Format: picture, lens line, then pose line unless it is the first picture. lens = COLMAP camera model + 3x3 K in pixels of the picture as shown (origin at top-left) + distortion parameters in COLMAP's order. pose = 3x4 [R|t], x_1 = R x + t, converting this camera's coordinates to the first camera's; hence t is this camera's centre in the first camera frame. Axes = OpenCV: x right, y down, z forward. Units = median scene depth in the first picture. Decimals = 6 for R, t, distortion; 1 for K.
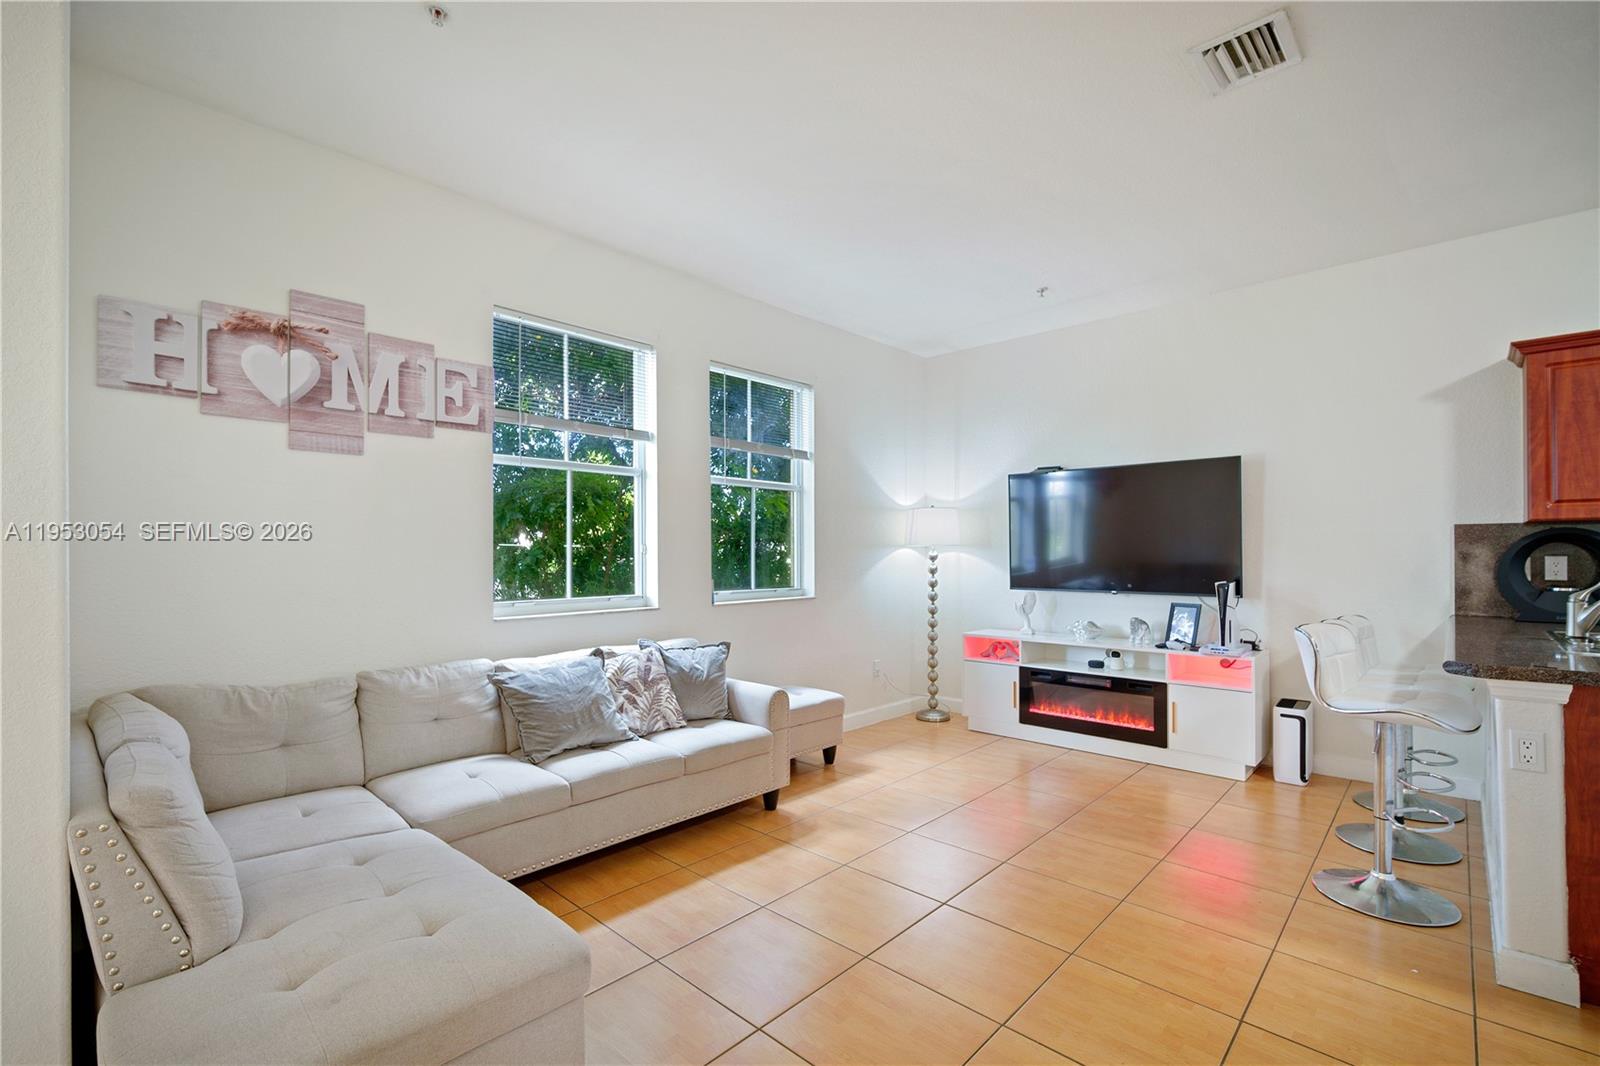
lens RADIAL K [[701.8, 0, 787.0], [0, 701.8, 550.5], [0, 0, 1]] dist [-0.014454, 0.000814]
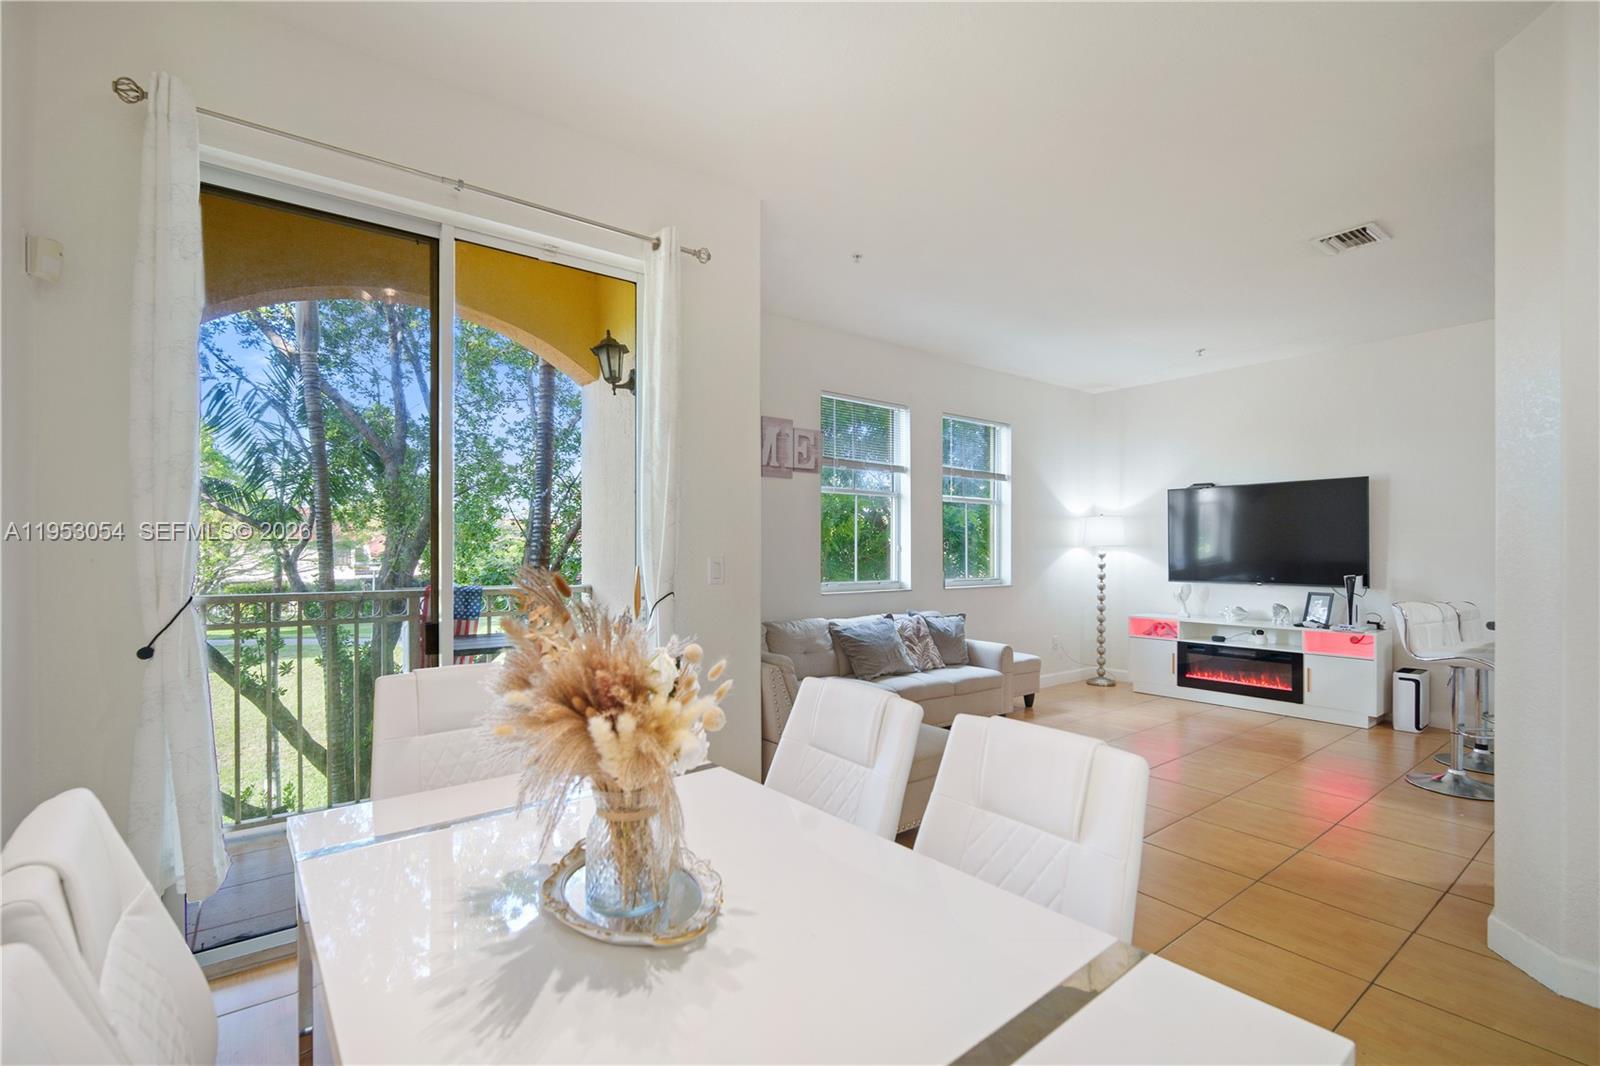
lens RADIAL K [[699.7, 0, 790.2], [0, 699.7, 551.1], [0, 0, 1]] dist [-0.005102, 0.000377]
pose [[0.987471, 0.003974, -0.157753, -0.204080], [-0.003423, 0.999987, 0.003761, -0.001510], [0.157766, -0.003174, 0.987471, -0.454223]]
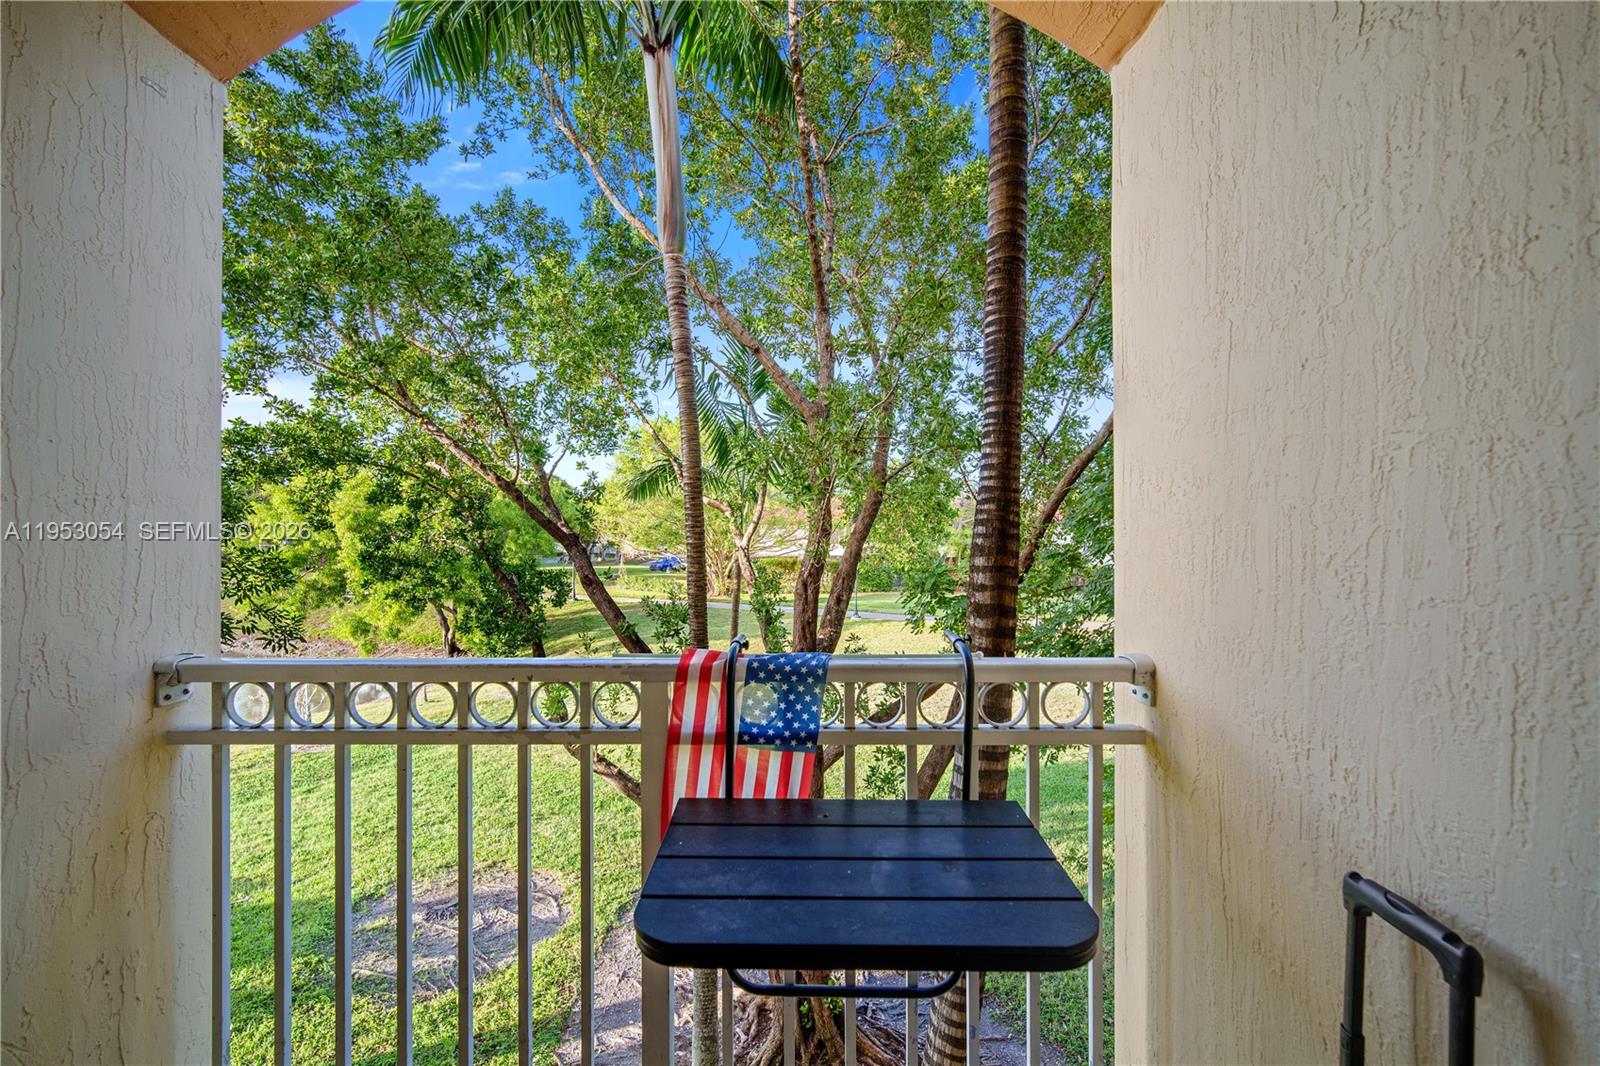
lens RADIAL K [[686.5, 0, 786.9], [0, 686.5, 532.9], [0, 0, 1]] dist [0.002787, -0.000765]
pose [[0.687741, 0.005874, -0.725933, -0.552173], [0.000598, 0.999962, 0.008658, -0.010229], [0.725956, -0.006388, 0.687711, 0.195964]]
